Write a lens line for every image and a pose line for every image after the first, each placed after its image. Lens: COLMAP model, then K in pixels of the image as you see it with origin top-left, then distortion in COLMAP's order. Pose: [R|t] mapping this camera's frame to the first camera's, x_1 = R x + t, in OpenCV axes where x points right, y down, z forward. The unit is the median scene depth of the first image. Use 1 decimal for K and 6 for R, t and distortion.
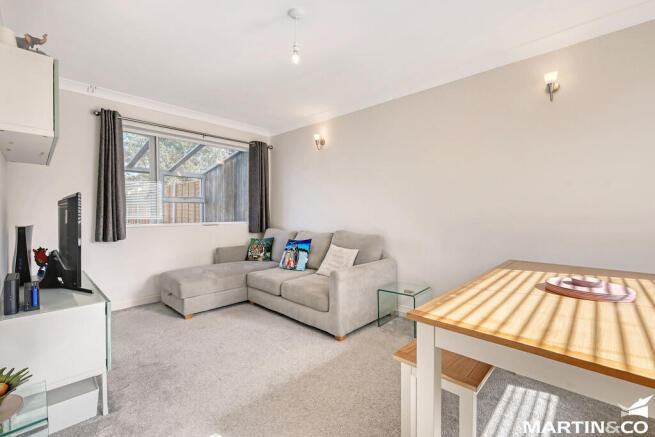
lens RADIAL K [[284.3, 0, 329.1], [0, 284.3, 221.8], [0, 0, 1]] dist [-0.002299, -0.000133]
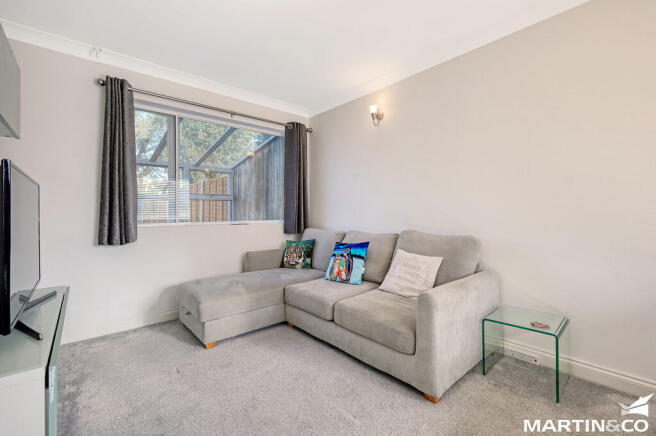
lens RADIAL K [[284.7, 0, 328.2], [0, 284.7, 212.1], [0, 0, 1]] dist [-0.002299, -0.000133]
pose [[0.995793, -0.008050, -0.091278, -0.103193], [0.004803, 0.999350, -0.035732, 0.008840], [0.091506, 0.035143, 0.995184, 0.245047]]
